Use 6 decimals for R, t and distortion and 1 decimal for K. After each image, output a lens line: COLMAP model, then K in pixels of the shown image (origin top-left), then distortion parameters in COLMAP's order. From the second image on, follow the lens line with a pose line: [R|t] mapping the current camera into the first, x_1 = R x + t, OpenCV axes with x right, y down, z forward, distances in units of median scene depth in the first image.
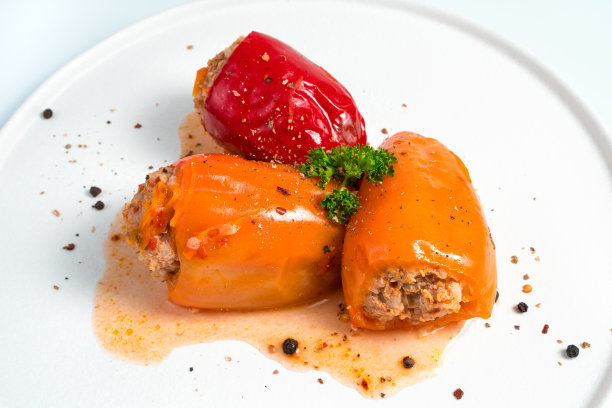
lens RADIAL K [[825.8, 0, 306.9], [0, 825.8, 233.8], [0, 0, 1]] dist [0.104611, 0.000000]
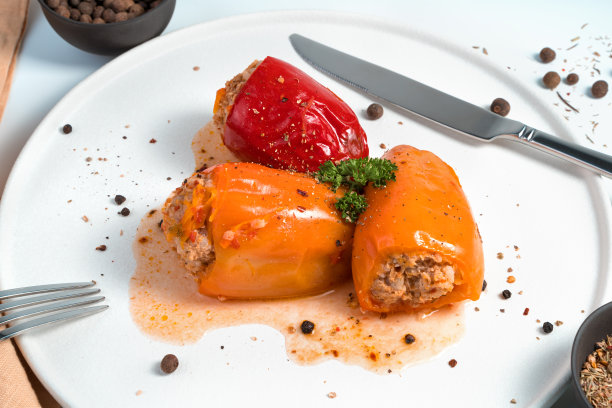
lens RADIAL K [[1235.3, 0, 305.1], [0, 1235.3, 230.8], [0, 0, 1]] dist [0.369138, 0.000000]
pose [[0.997955, -0.000142, 0.063926, -0.131580], [0.005198, 0.996867, -0.078926, 0.134793], [-0.063715, 0.079097, 0.994829, -0.713865]]
